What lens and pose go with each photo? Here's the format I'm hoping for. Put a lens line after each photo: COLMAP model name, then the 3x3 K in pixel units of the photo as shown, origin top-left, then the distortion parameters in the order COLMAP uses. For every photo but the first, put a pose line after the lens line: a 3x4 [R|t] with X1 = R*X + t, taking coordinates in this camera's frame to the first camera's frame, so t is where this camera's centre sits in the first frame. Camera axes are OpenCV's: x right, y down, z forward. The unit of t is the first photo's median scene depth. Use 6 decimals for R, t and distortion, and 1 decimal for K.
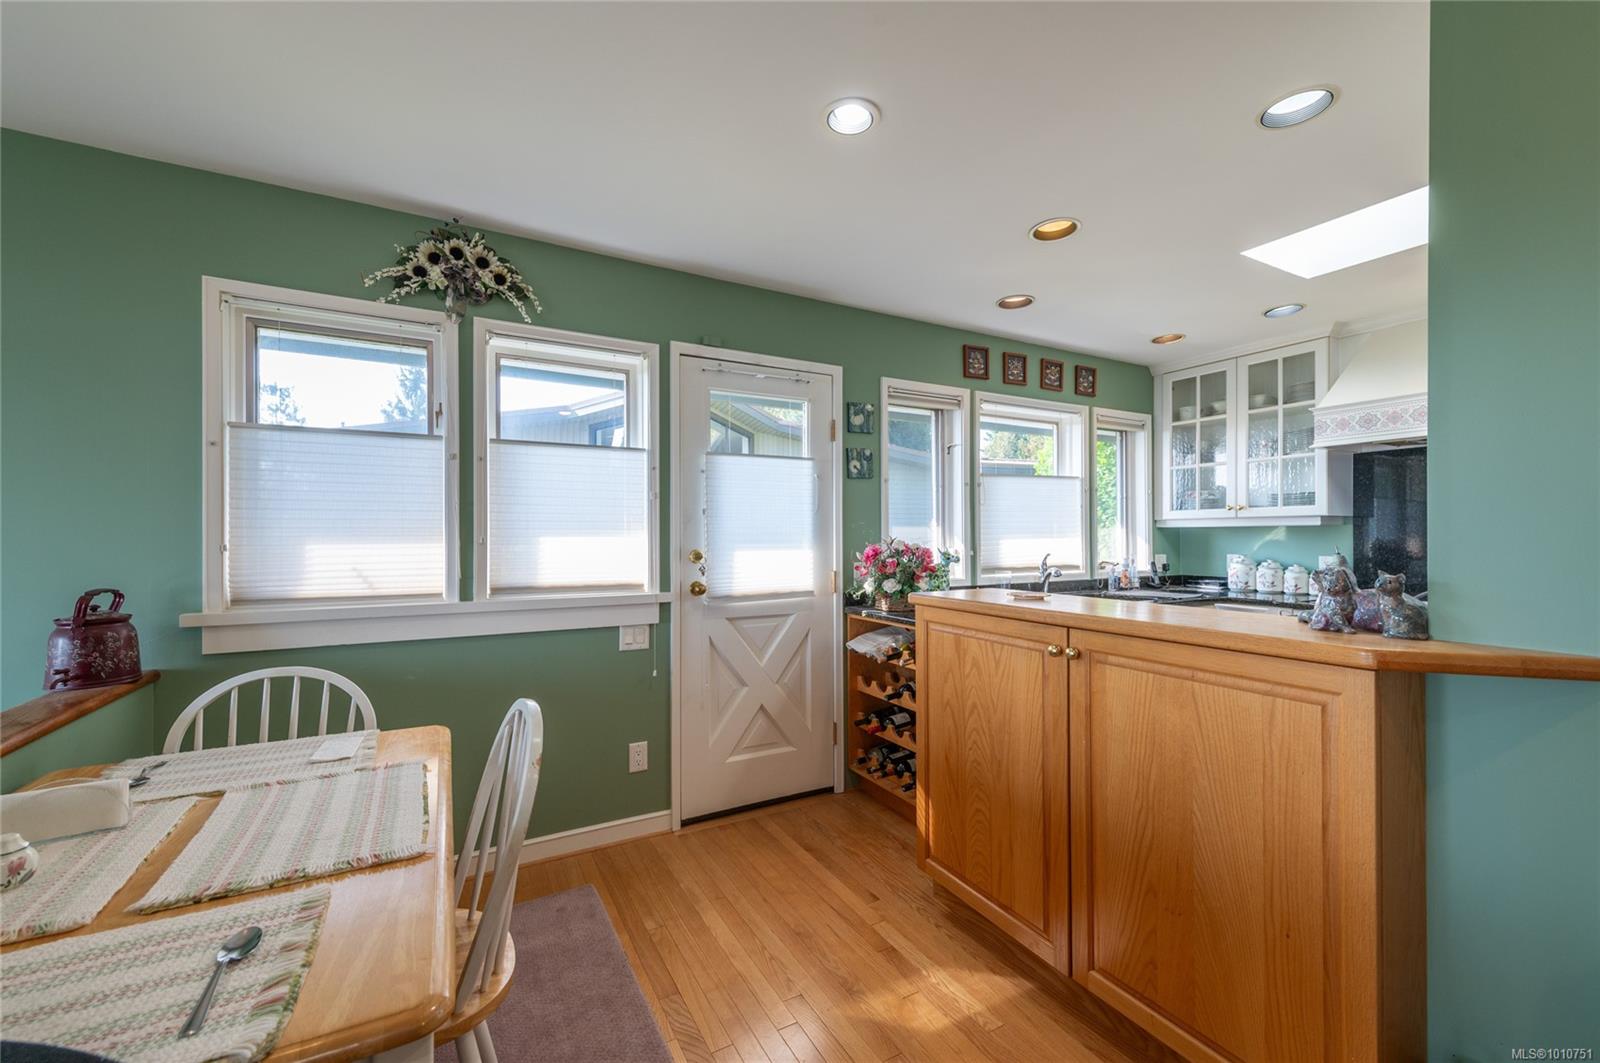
lens RADIAL K [[638.1, 0, 800.0], [0, 638.1, 531.5], [0, 0, 1]] dist [-0.000192, -0.000109]
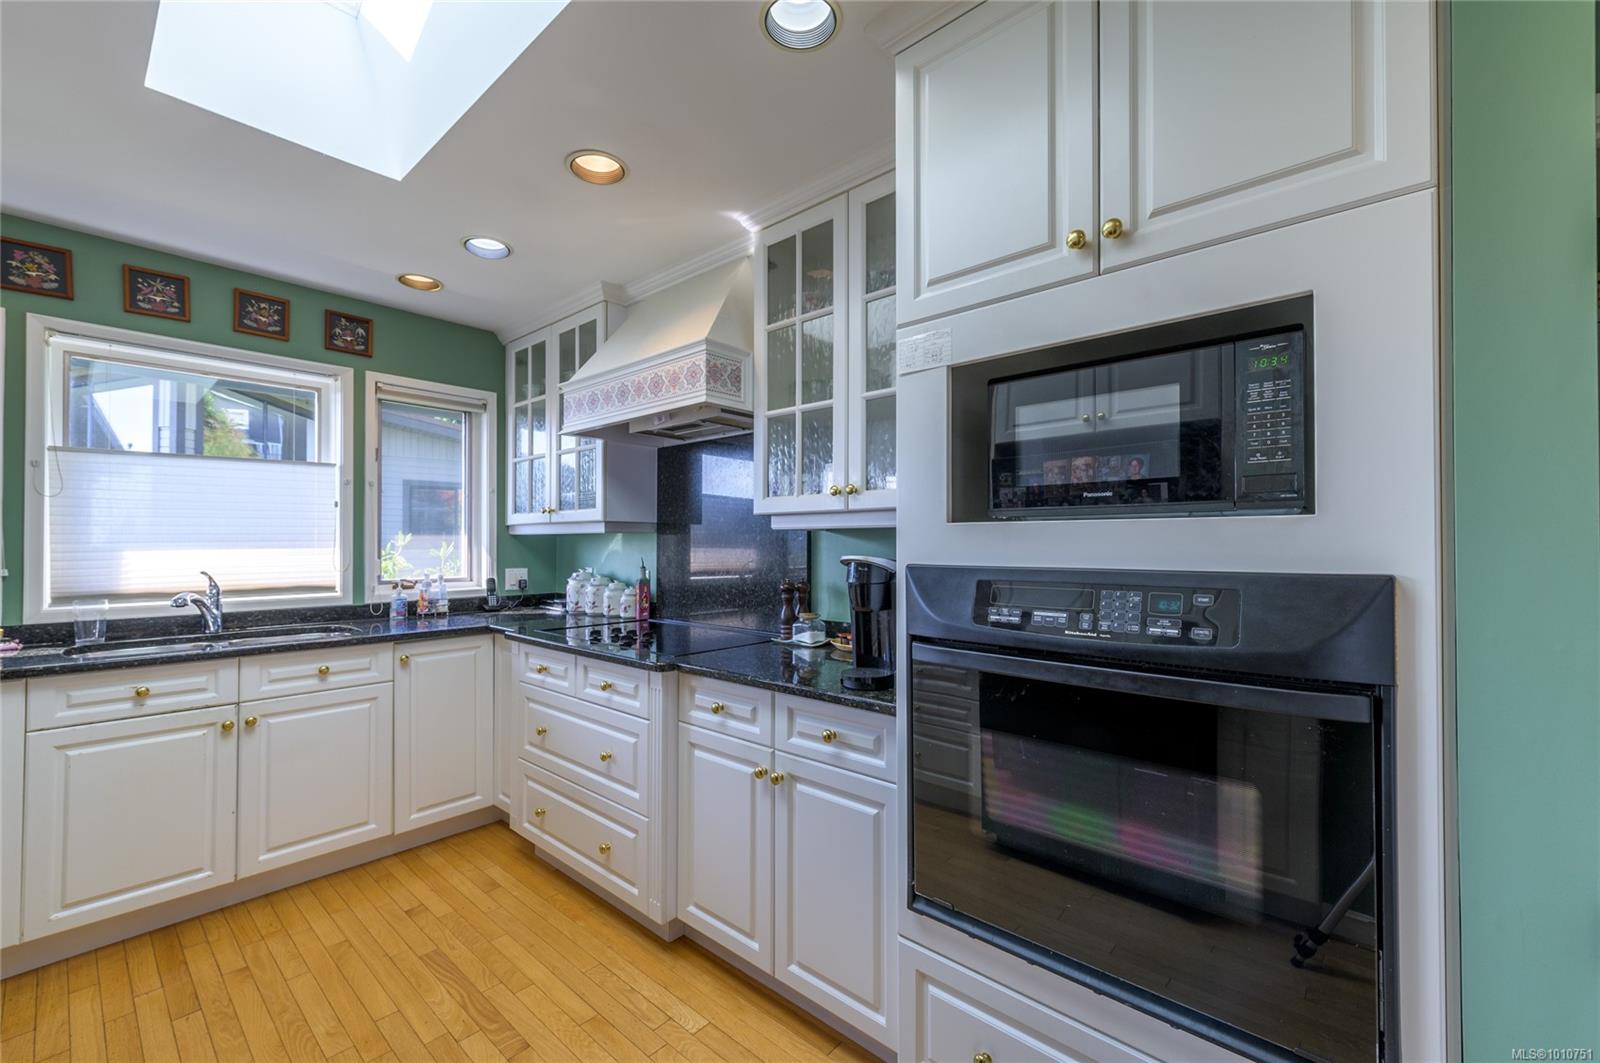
lens RADIAL K [[638.1, 0, 800.0], [0, 638.1, 531.5], [0, 0, 1]] dist [-0.000192, -0.000109]
pose [[0.936624, 0.008765, 0.350228, 0.673250], [-0.004894, 0.999917, -0.011936, -0.002730], [-0.350303, 0.009466, 0.936589, 0.134126]]
